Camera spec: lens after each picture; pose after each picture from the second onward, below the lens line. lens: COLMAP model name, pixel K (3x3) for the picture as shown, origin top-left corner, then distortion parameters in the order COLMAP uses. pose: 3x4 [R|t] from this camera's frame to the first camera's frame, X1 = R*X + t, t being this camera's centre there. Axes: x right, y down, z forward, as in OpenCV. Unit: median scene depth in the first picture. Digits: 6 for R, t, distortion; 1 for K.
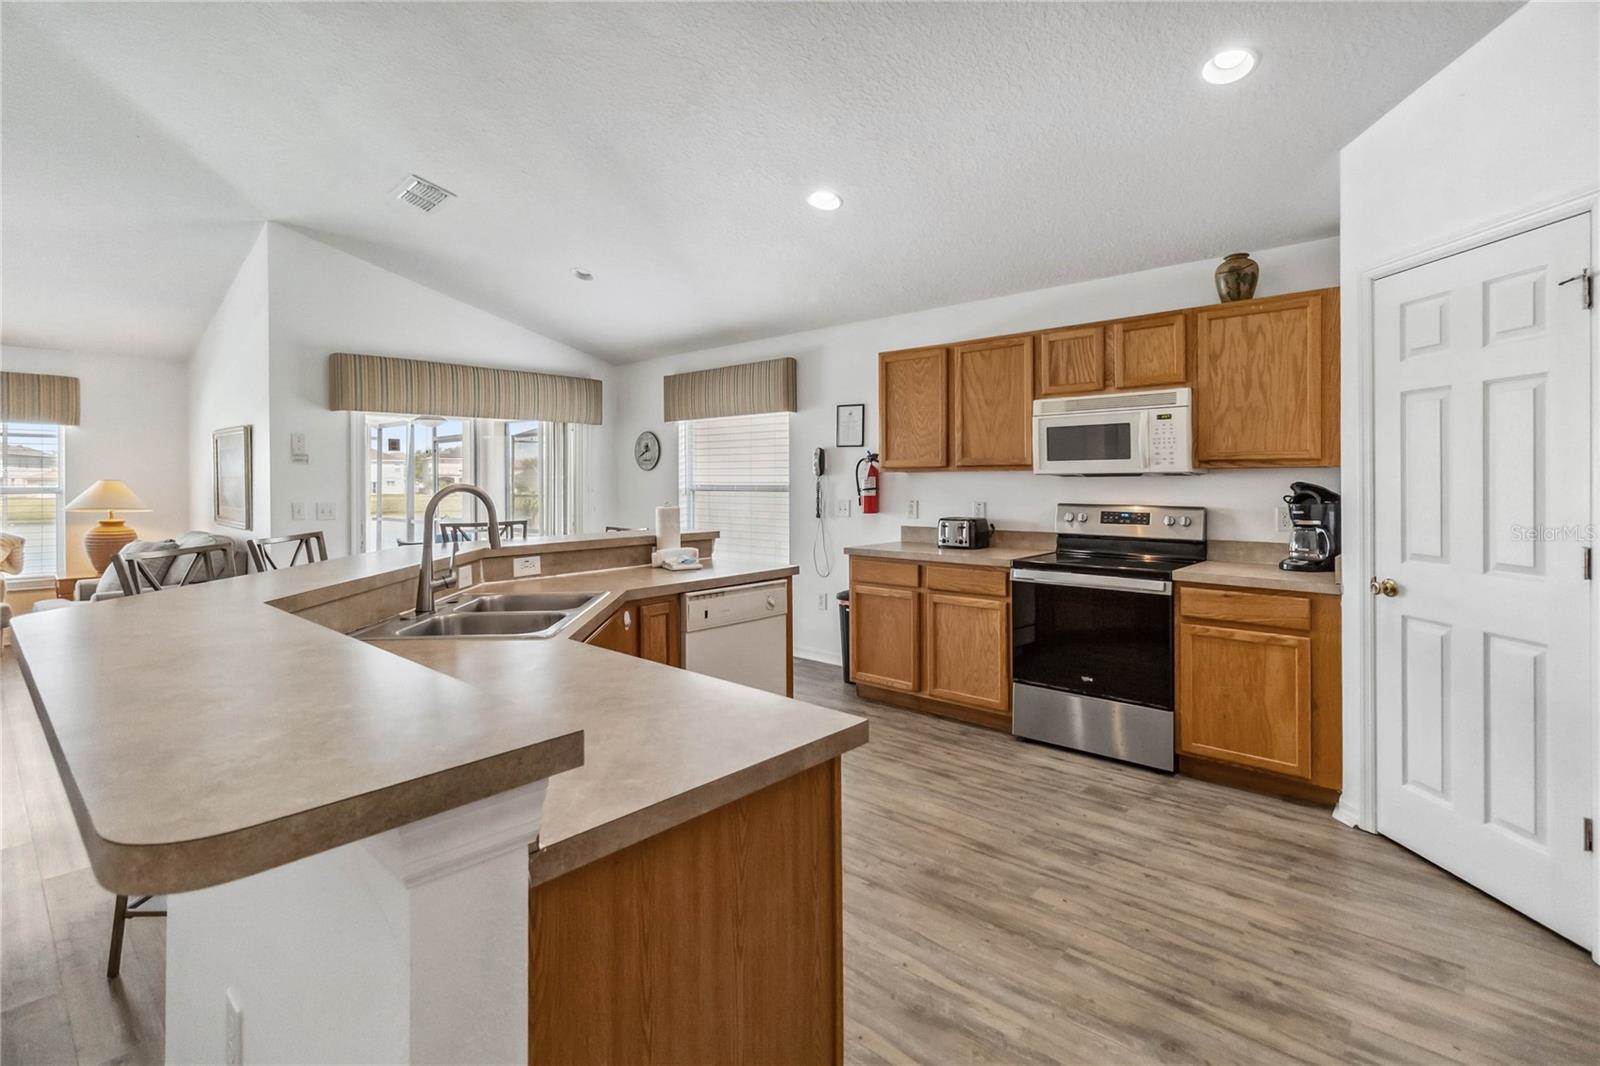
lens RADIAL K [[750.7, 0, 766.7], [0, 750.7, 483.8], [0, 0, 1]] dist [0.009003, -0.002697]
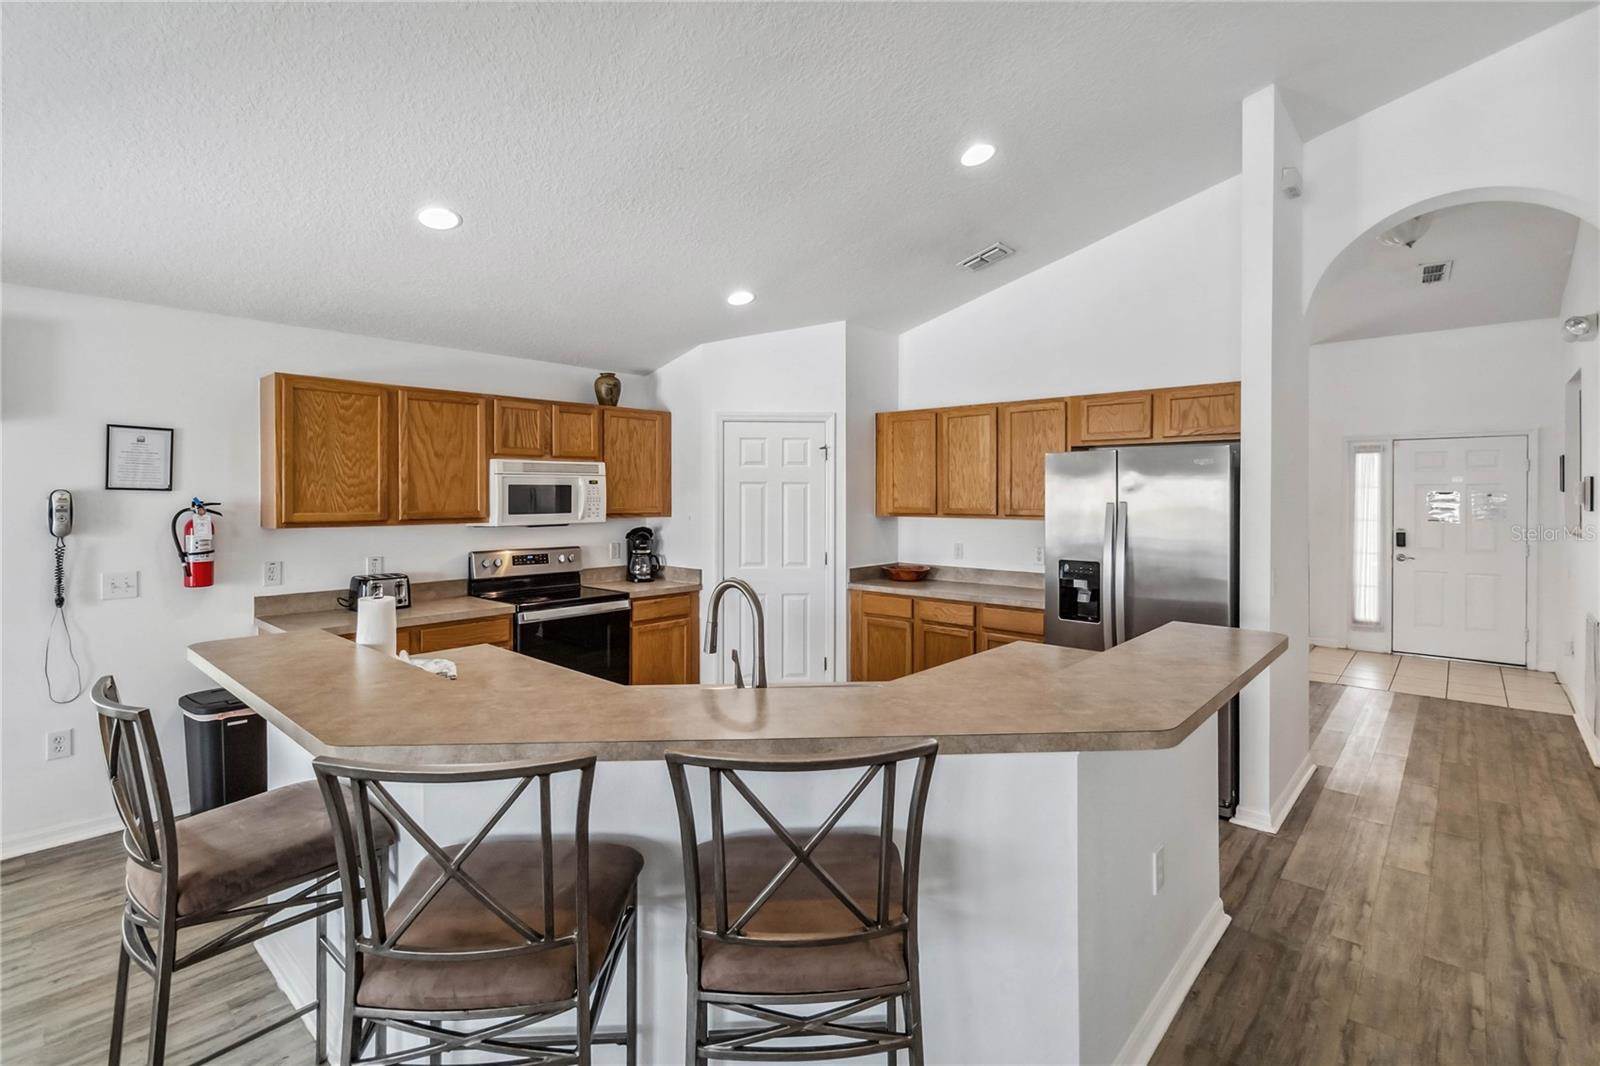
lens RADIAL K [[750.7, 0, 806.5], [0, 750.7, 503.2], [0, 0, 1]] dist [0.009003, -0.002697]
pose [[-0.030168, -0.007377, 0.999518, -0.815676], [0.006135, 0.999953, 0.007565, -0.056706], [-0.999526, 0.006360, -0.030121, 0.628010]]
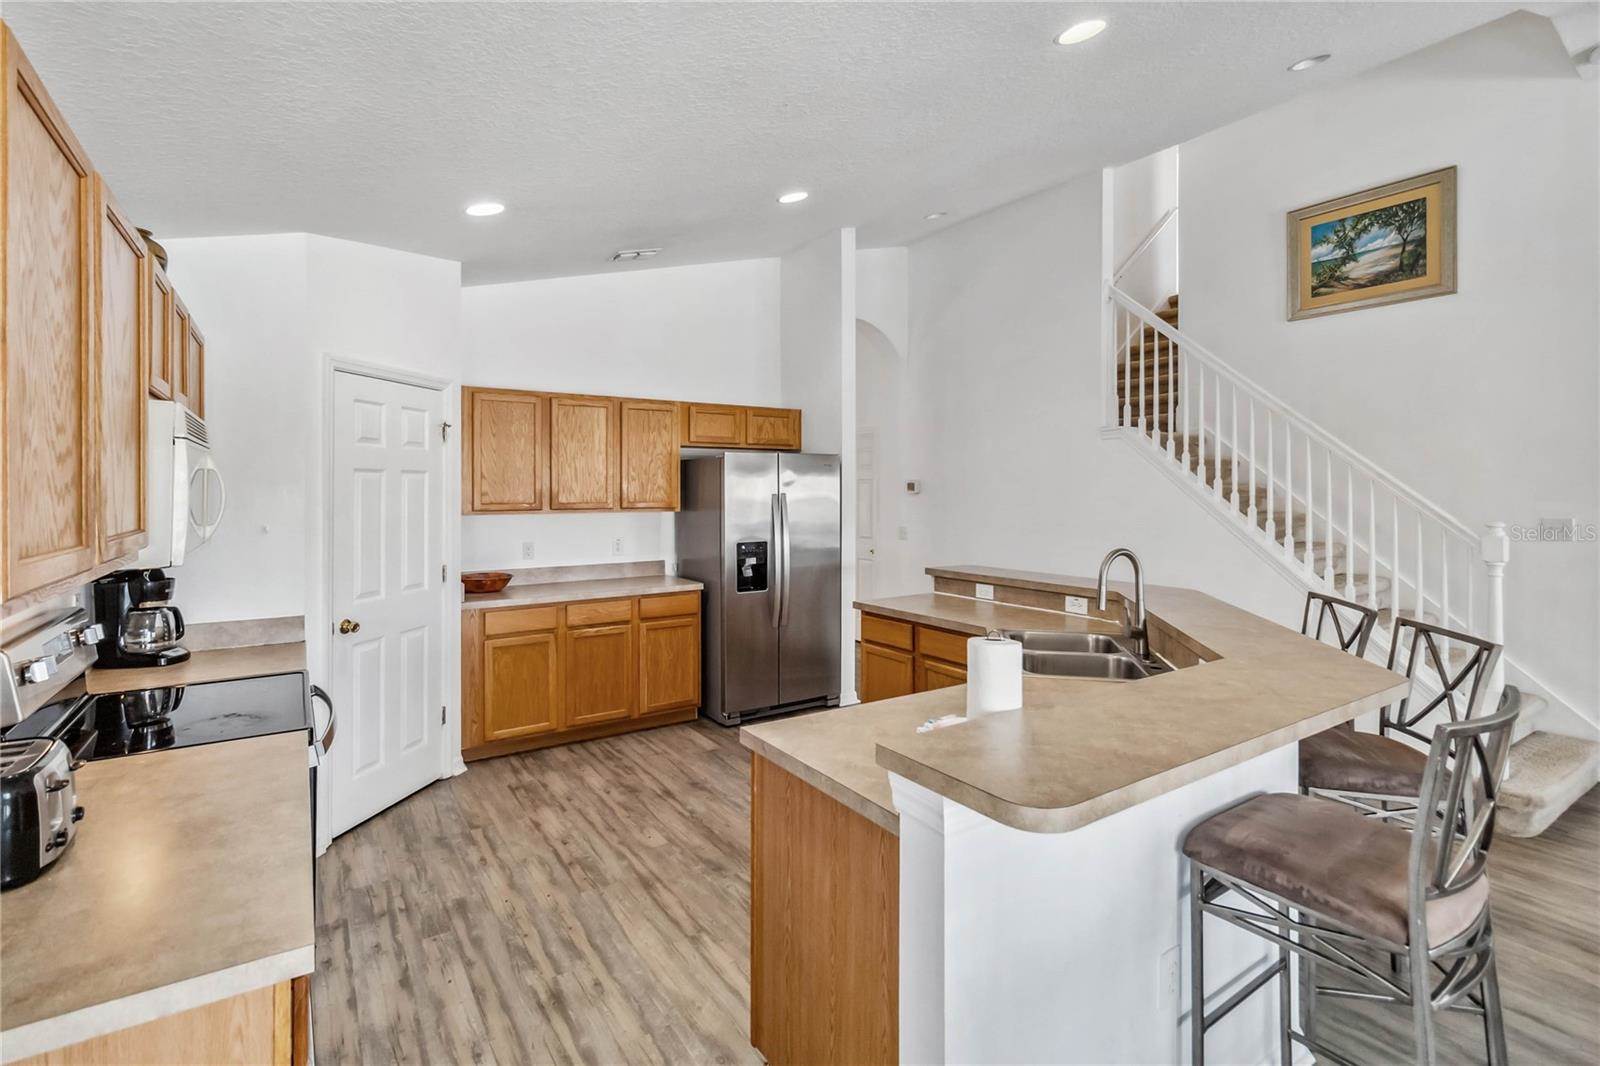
lens RADIAL K [[750.7, 0, 790.9], [0, 750.7, 486.5], [0, 0, 1]] dist [0.009003, -0.002697]
pose [[-0.974918, 0.003602, 0.222537, -0.111191], [0.004961, 0.999972, 0.005548, -0.067766], [-0.222511, 0.006513, -0.974908, 1.470697]]
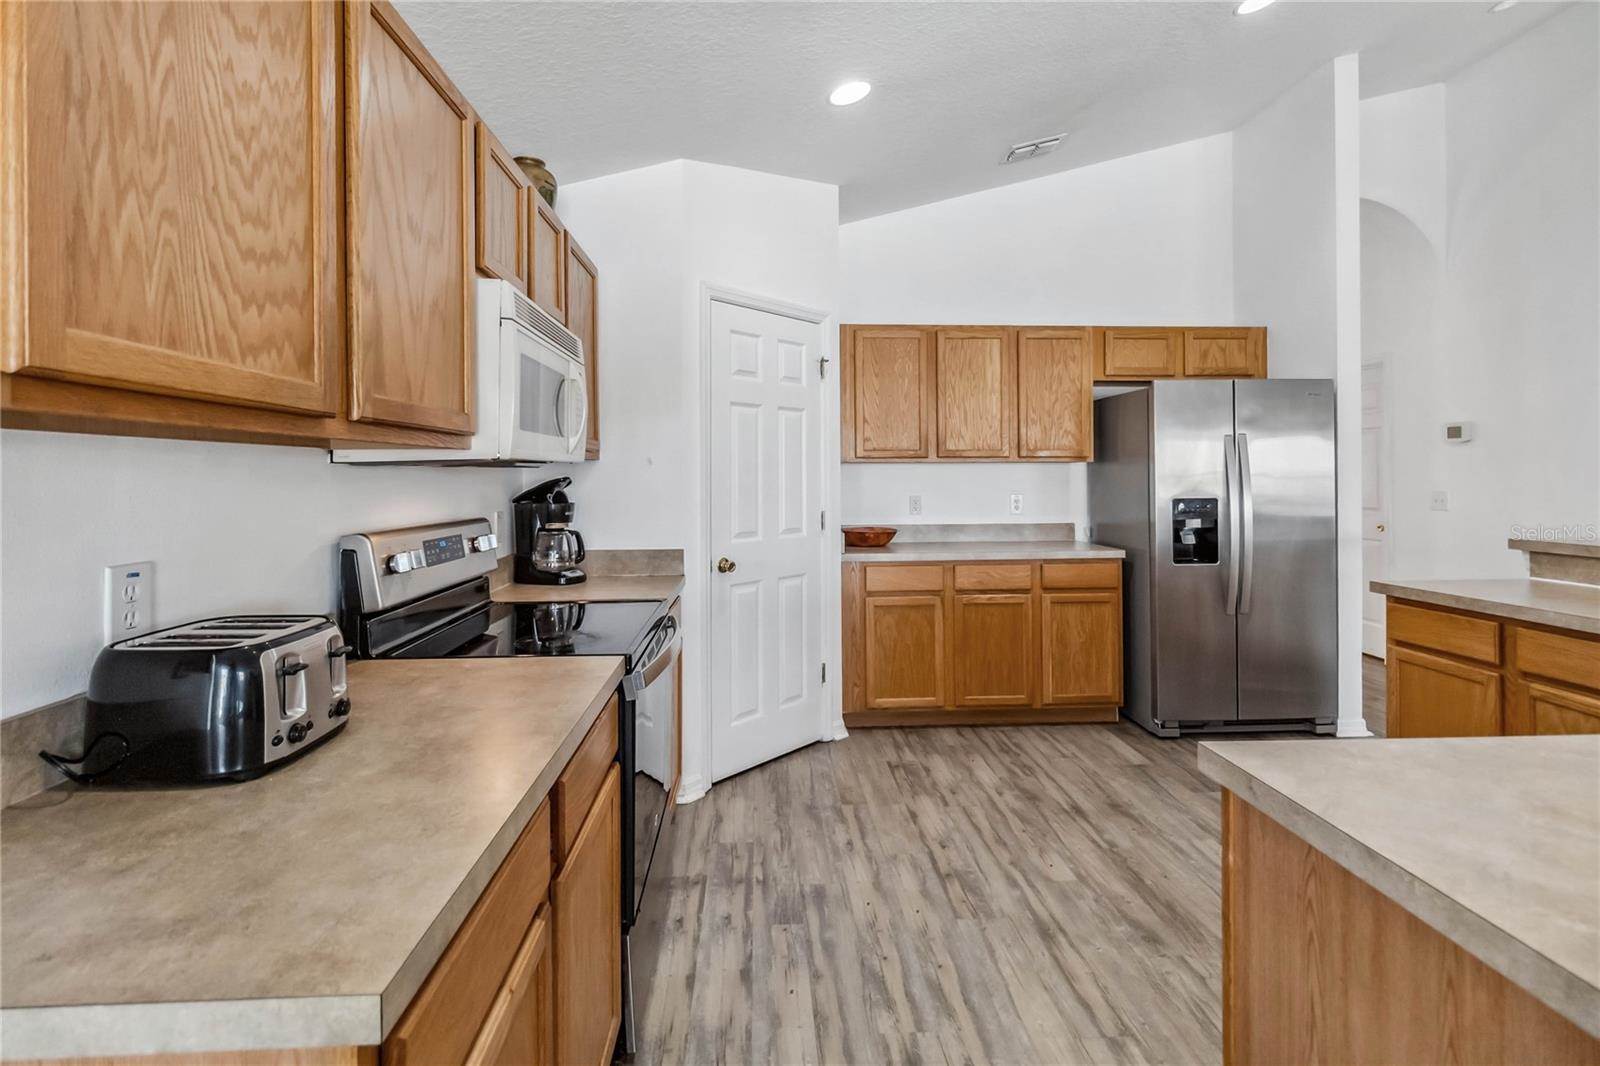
lens RADIAL K [[750.7, 0, 799.7], [0, 750.7, 472.9], [0, 0, 1]] dist [0.009003, -0.002697]
pose [[-0.732180, 0.010702, 0.681027, -0.046976], [0.013377, 0.999910, -0.001331, -0.002988], [-0.680980, 0.008135, -0.732257, 1.288288]]
